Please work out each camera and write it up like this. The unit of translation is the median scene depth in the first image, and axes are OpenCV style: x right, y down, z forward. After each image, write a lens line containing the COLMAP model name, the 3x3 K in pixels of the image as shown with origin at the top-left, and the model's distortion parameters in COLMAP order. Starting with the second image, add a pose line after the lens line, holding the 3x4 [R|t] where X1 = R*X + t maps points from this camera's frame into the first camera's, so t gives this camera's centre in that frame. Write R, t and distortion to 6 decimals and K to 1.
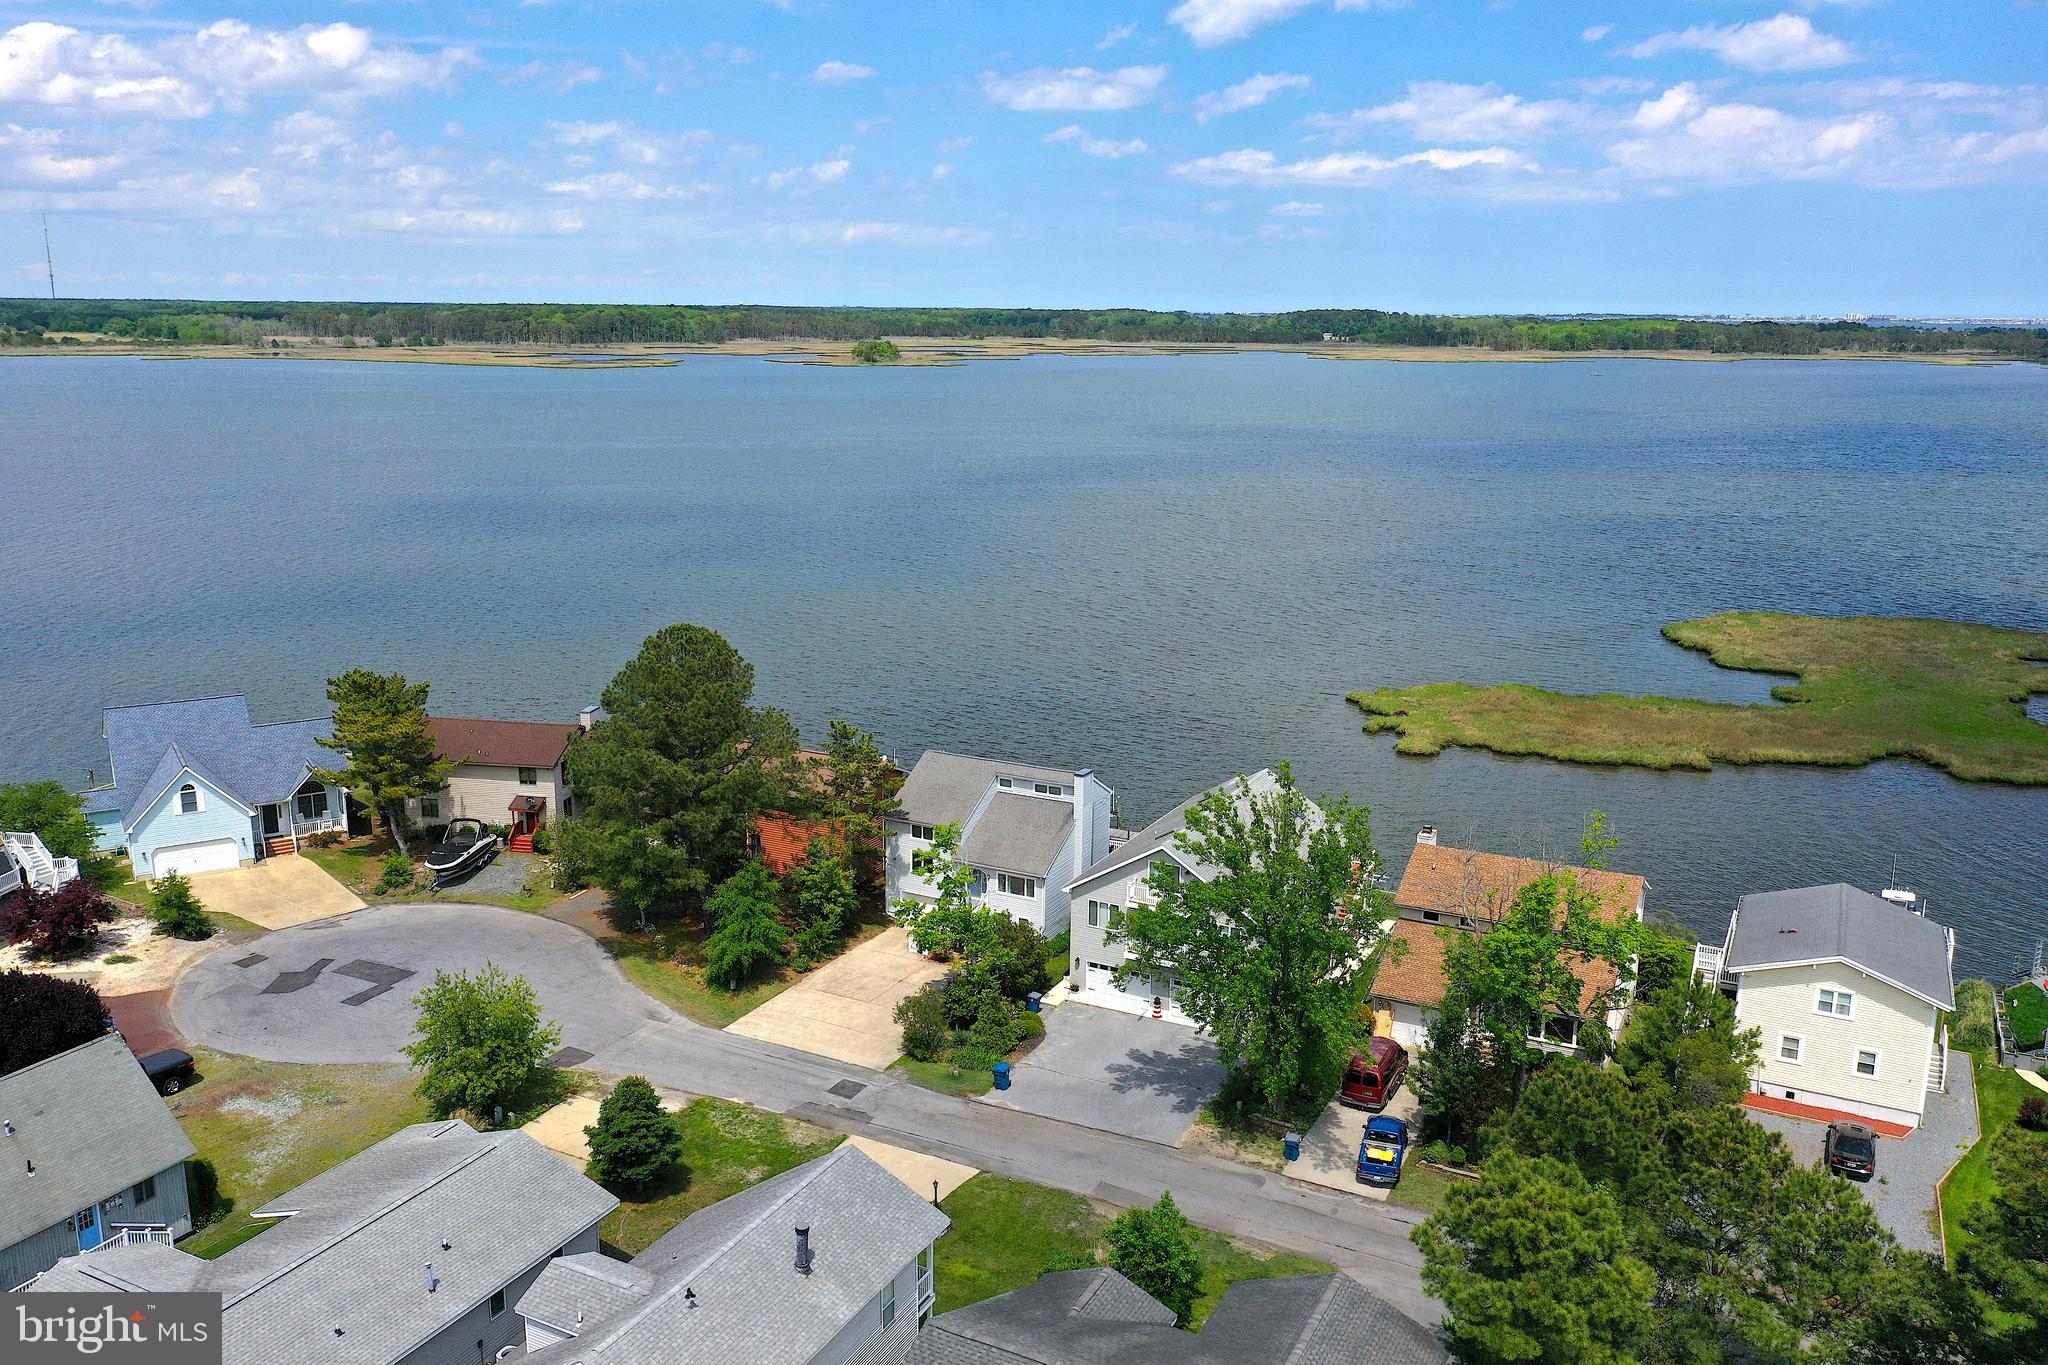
lens RADIAL K [[1626.3, 0, 1024.0], [0, 1626.3, 682.5], [0, 0, 1]] dist [0.006996, 0.003496]
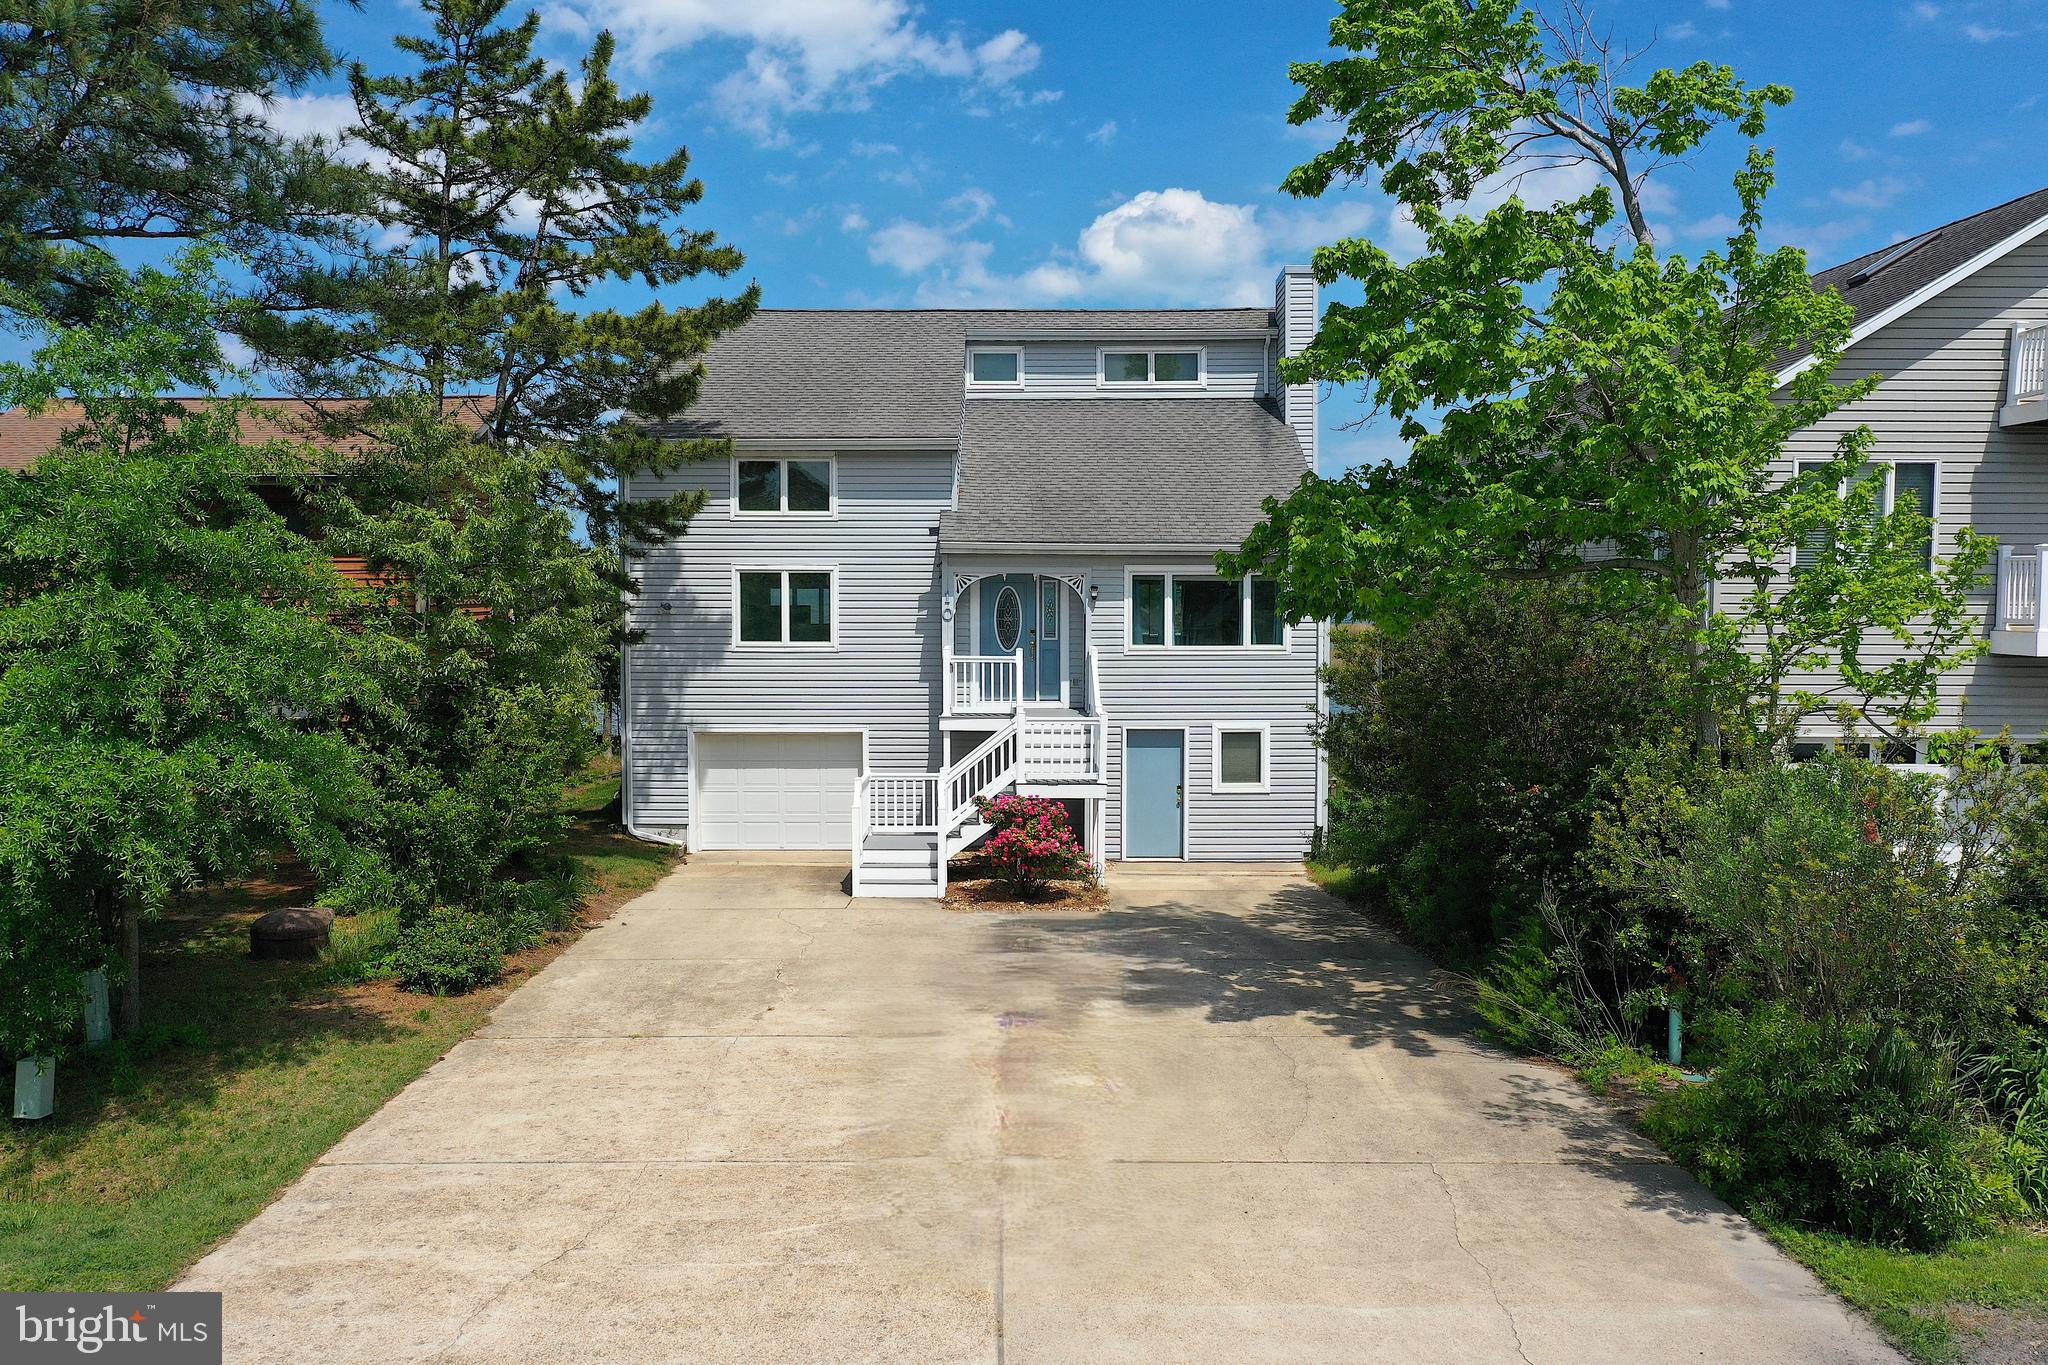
lens RADIAL K [[1626.3, 0, 1024.0], [0, 1626.3, 682.5], [0, 0, 1]] dist [0.006996, 0.003496]
pose [[0.886386, -0.039311, 0.461275, -0.146495], [0.113211, 0.984542, -0.133642, 0.158569], [-0.448891, 0.170680, 0.877134, 0.729365]]
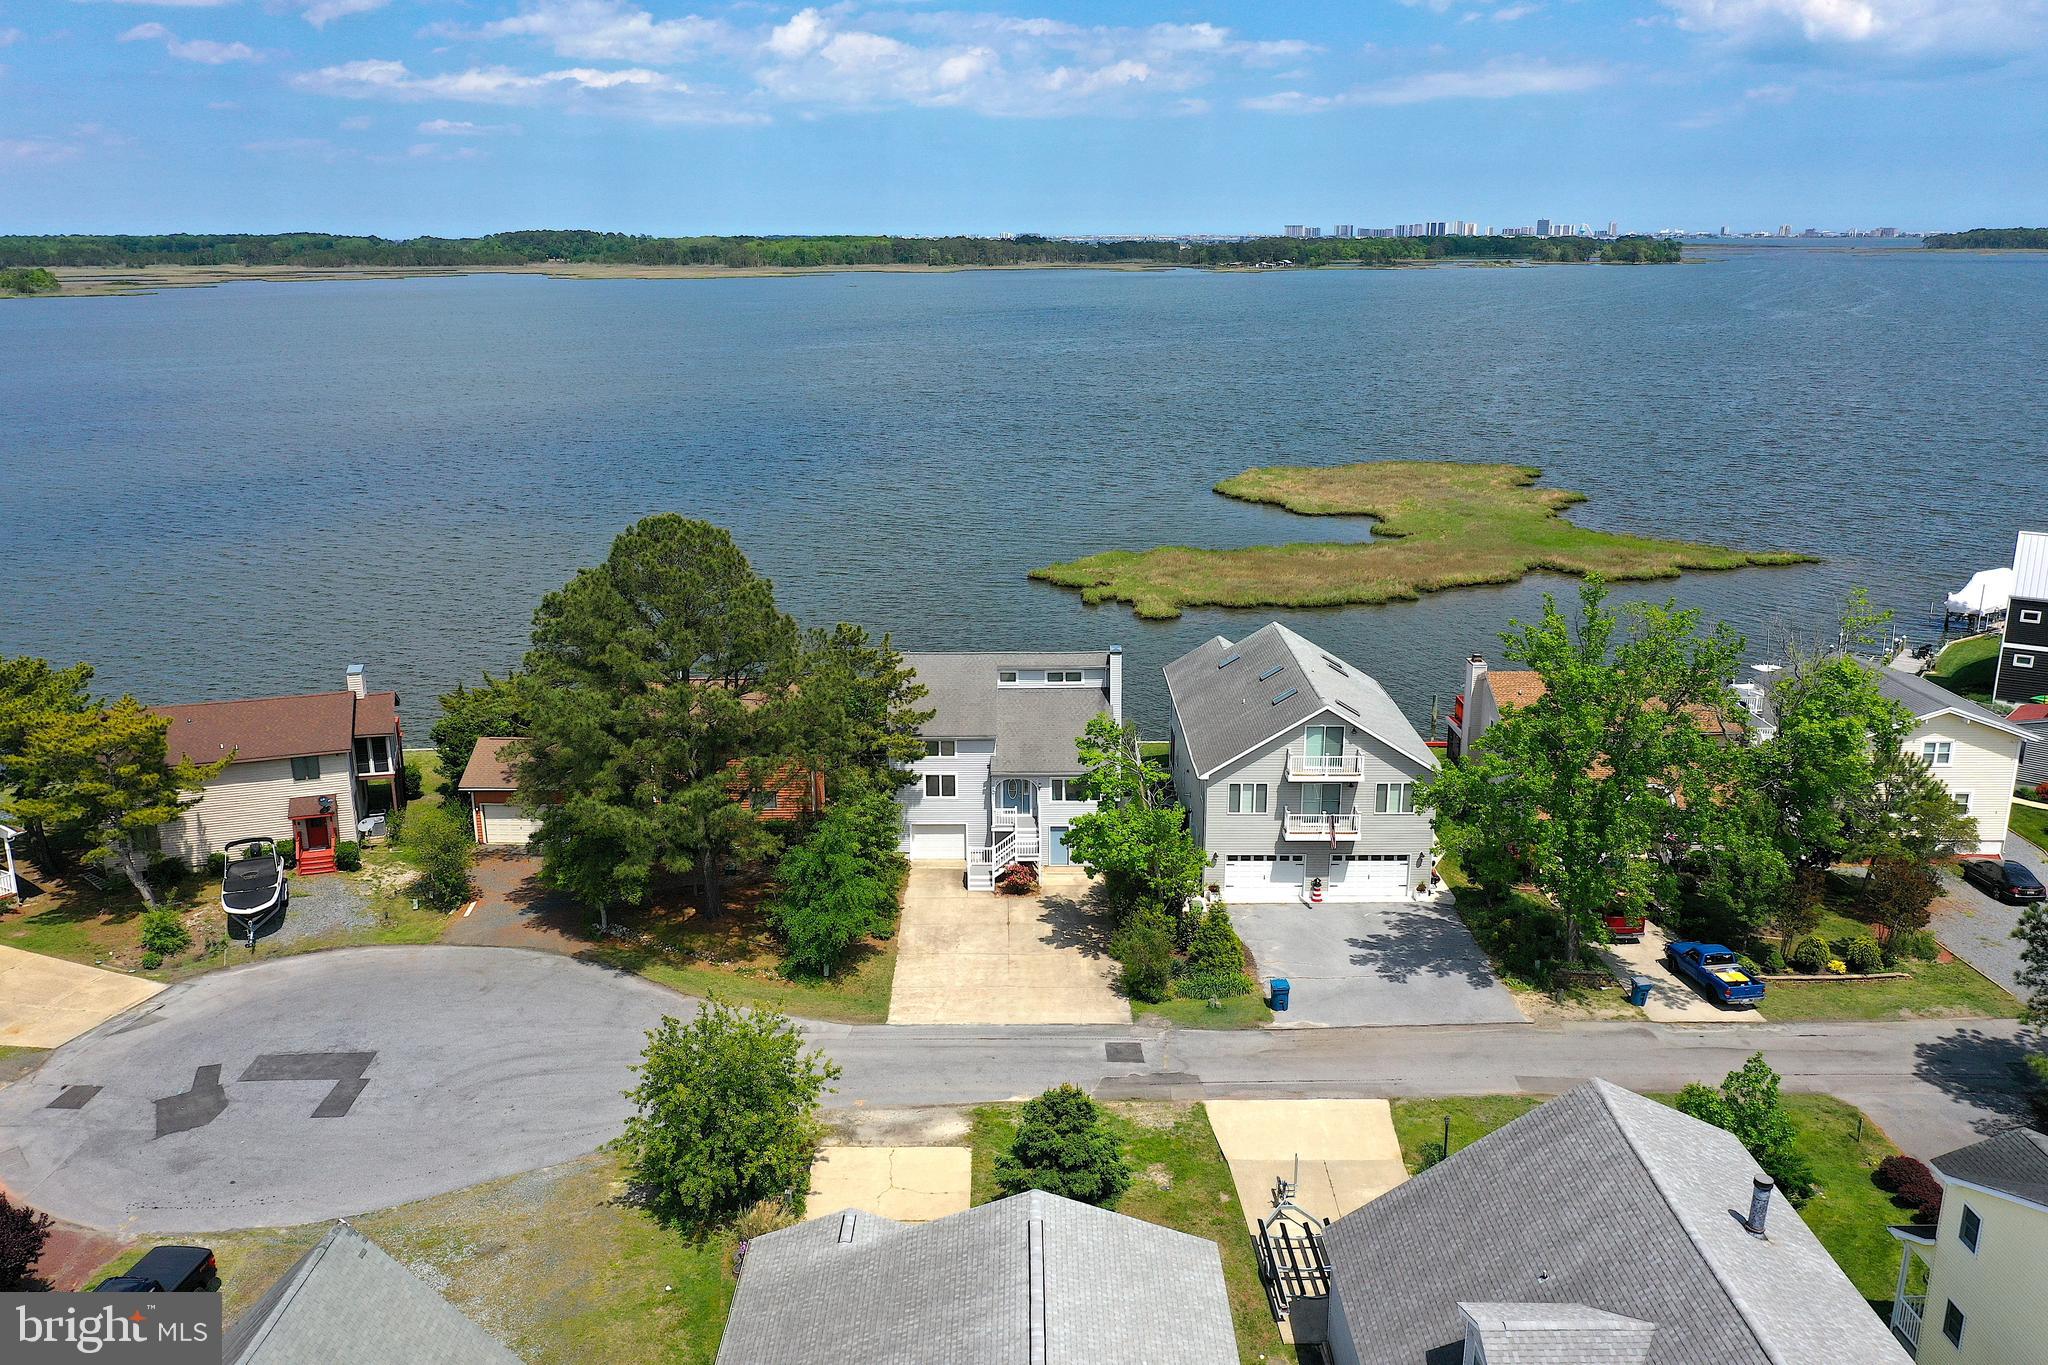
lens RADIAL K [[1622.6, 0, 1033.1], [0, 1622.6, 706.2], [0, 0, 1]] dist [0.007181, -0.001826]
pose [[0.887779, -0.140898, 0.438173, -0.363426], [0.115203, 0.989712, 0.084839, 0.006921], [-0.445619, -0.024839, 0.894878, 0.239350]]
